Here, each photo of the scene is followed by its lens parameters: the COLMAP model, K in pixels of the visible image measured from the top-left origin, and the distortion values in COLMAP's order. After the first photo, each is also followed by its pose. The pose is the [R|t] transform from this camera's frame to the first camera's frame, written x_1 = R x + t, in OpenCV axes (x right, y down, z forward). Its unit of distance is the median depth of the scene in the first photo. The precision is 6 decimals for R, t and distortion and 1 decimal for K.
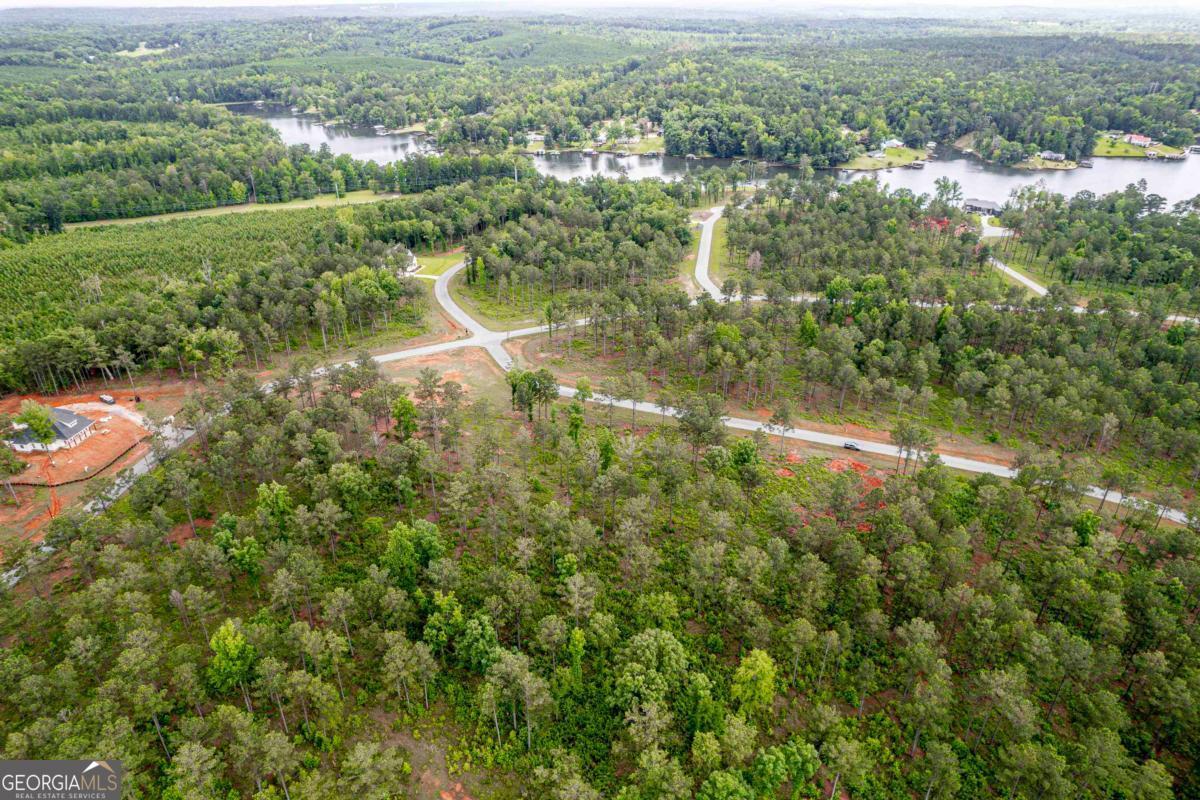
lens RADIAL K [[768.1, 0, 600.0], [0, 768.1, 400.0], [0, 0, 1]] dist [-0.099732, 0.083747]
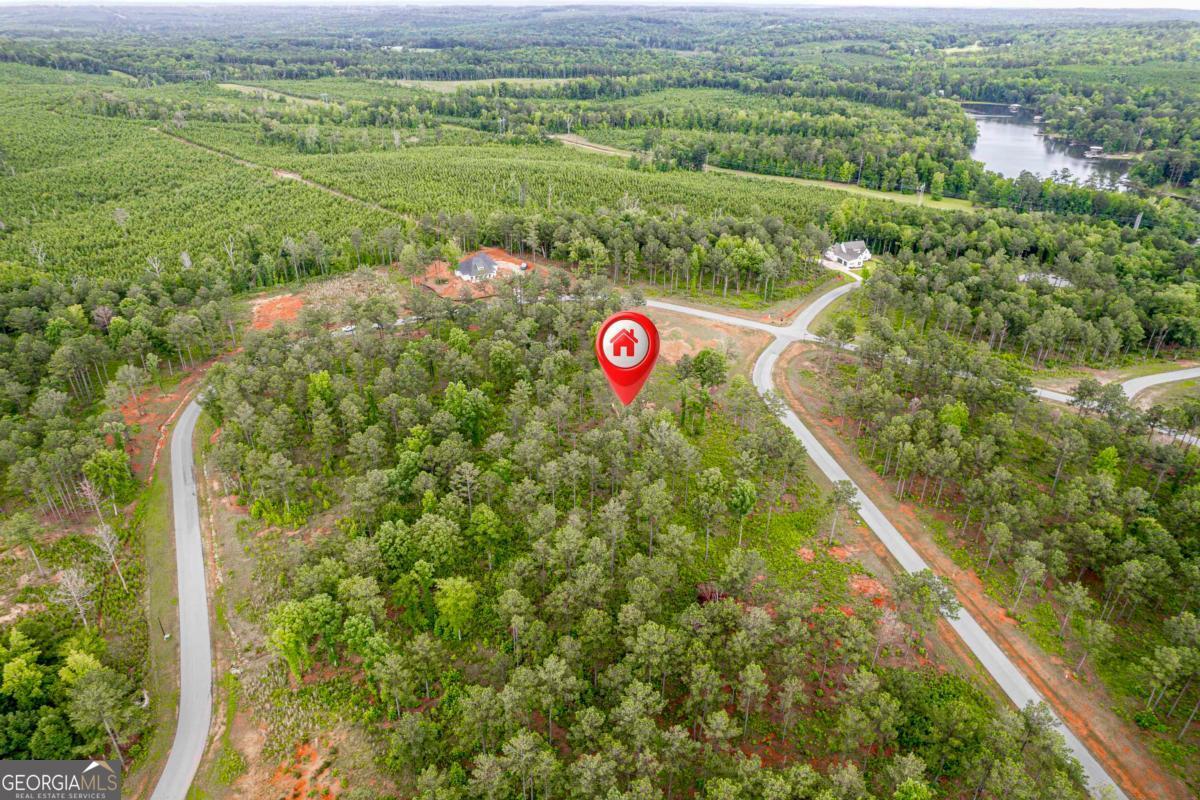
lens RADIAL K [[768.1, 0, 600.0], [0, 768.1, 400.0], [0, 0, 1]] dist [-0.099732, 0.083747]
pose [[0.532311, 0.402590, -0.744692, 0.282953], [-0.403600, 0.893960, 0.194790, -0.054014], [0.744145, 0.196869, 0.638350, 0.107993]]
